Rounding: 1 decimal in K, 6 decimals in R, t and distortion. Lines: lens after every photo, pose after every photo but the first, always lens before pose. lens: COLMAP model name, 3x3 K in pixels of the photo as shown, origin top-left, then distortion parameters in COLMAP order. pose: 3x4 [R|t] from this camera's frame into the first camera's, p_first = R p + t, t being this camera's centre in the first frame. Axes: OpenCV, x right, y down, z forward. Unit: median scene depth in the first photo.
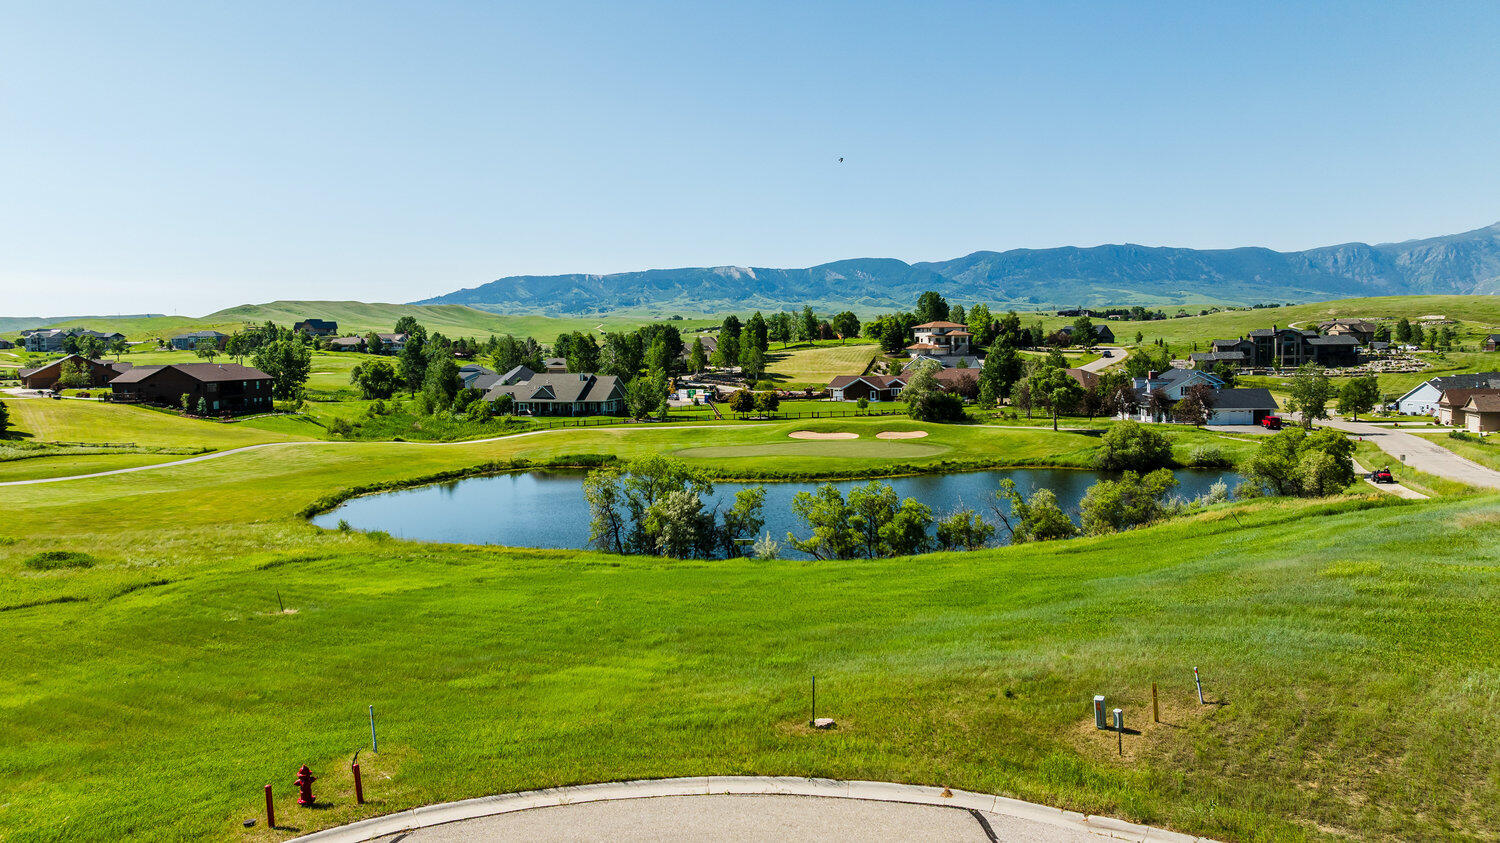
lens RADIAL K [[1048.3, 0, 748.9], [0, 1048.3, 418.7], [0, 0, 1]] dist [-0.026863, 0.011747]
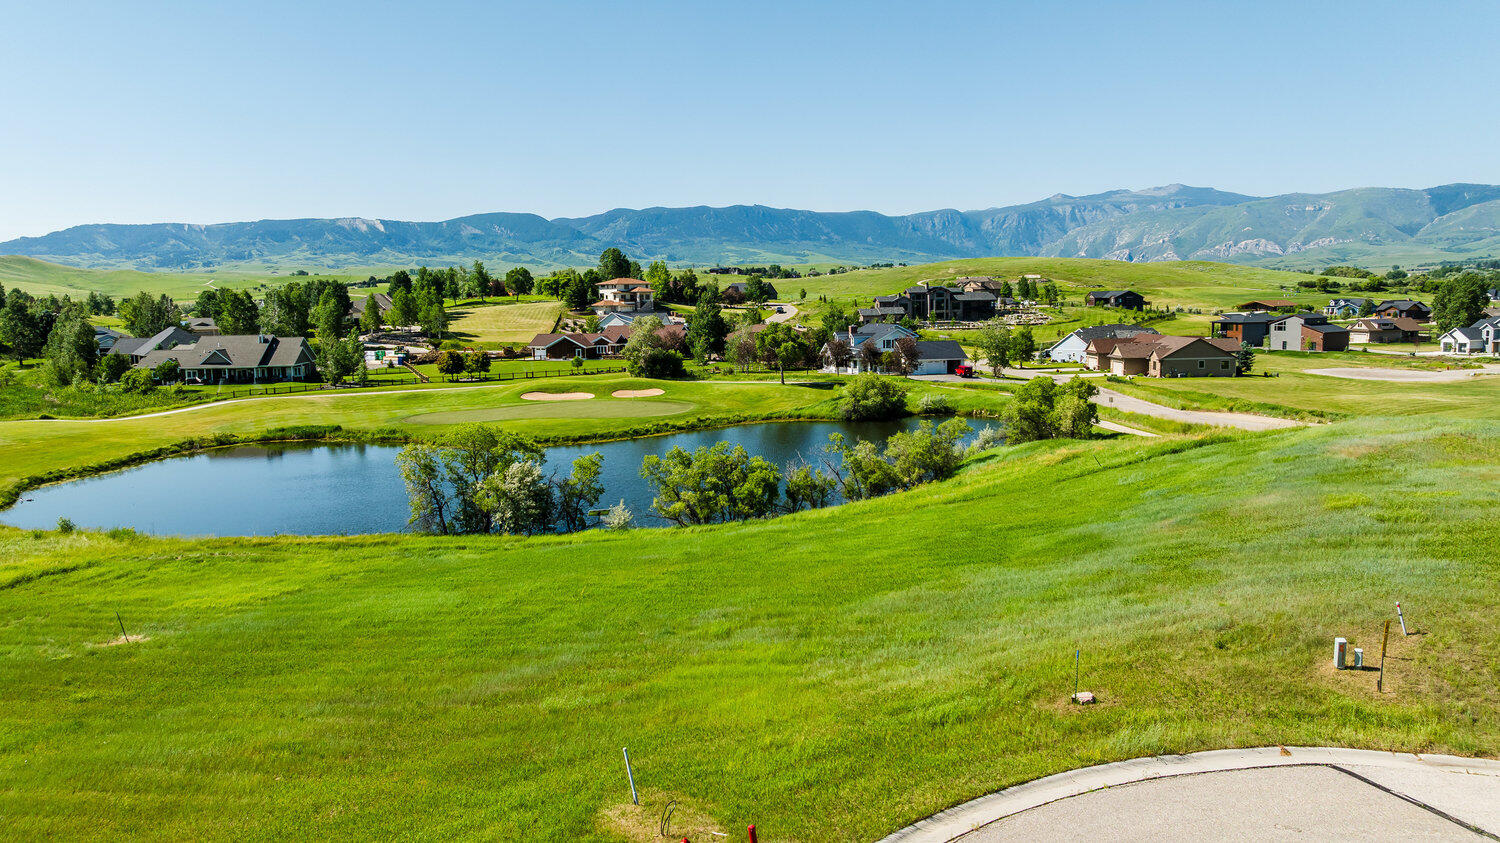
lens RADIAL K [[1048.3, 0, 748.9], [0, 1048.3, 418.7], [0, 0, 1]] dist [-0.026863, 0.011747]
pose [[0.943073, -0.038598, 0.330338, -0.059710], [0.025063, 0.998666, 0.045136, -0.001699], [-0.331640, -0.034288, 0.942783, 0.023799]]
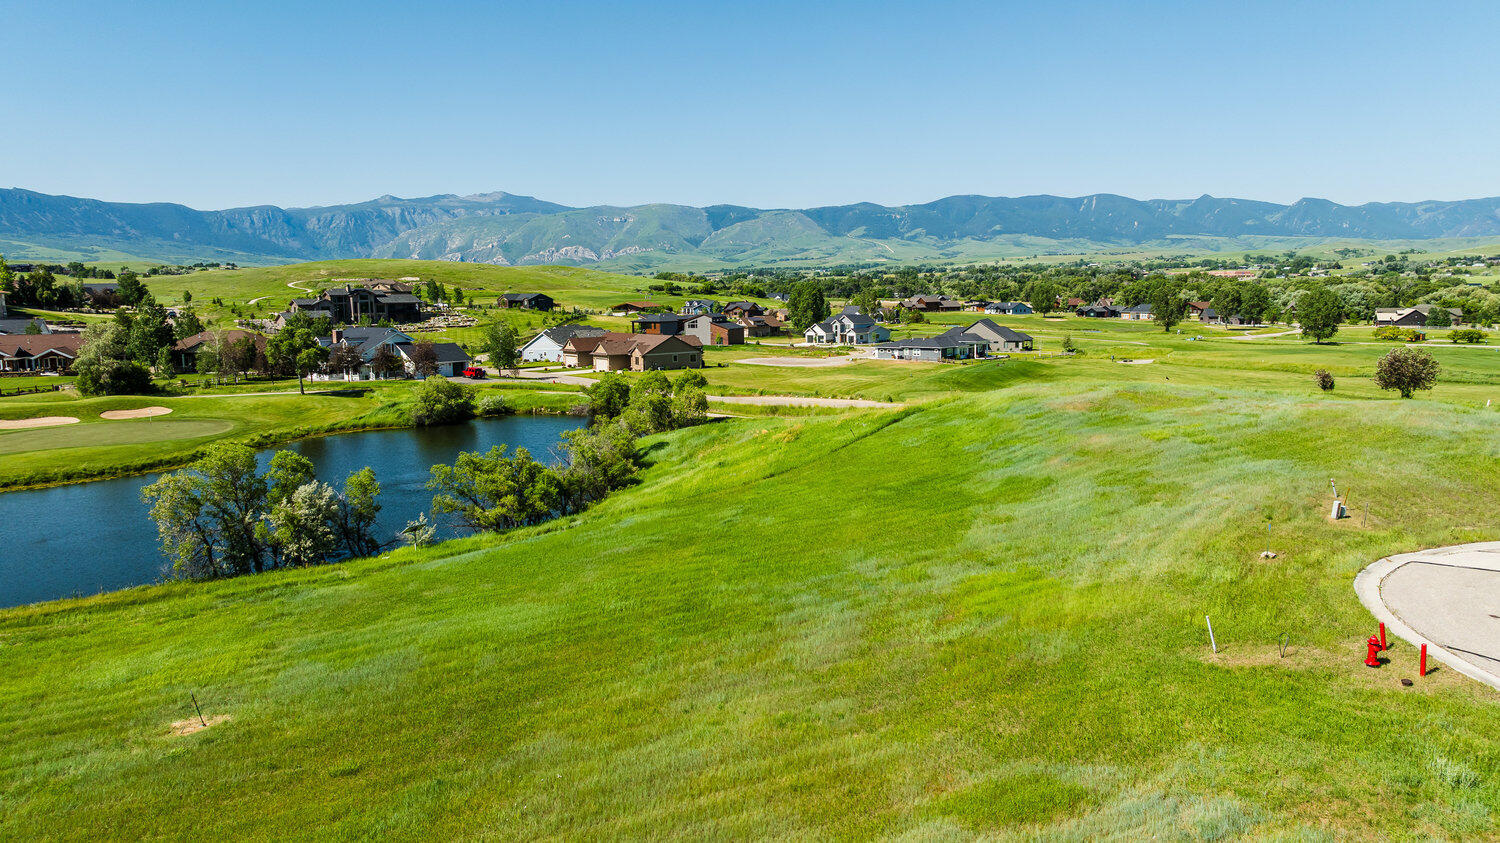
lens RADIAL K [[1048.3, 0, 748.9], [0, 1048.3, 418.7], [0, 0, 1]] dist [-0.026863, 0.011747]
pose [[0.579439, -0.091794, 0.809830, -0.176868], [0.060426, 0.995741, 0.069632, -0.006012], [-0.812773, 0.008587, 0.582518, 0.083074]]
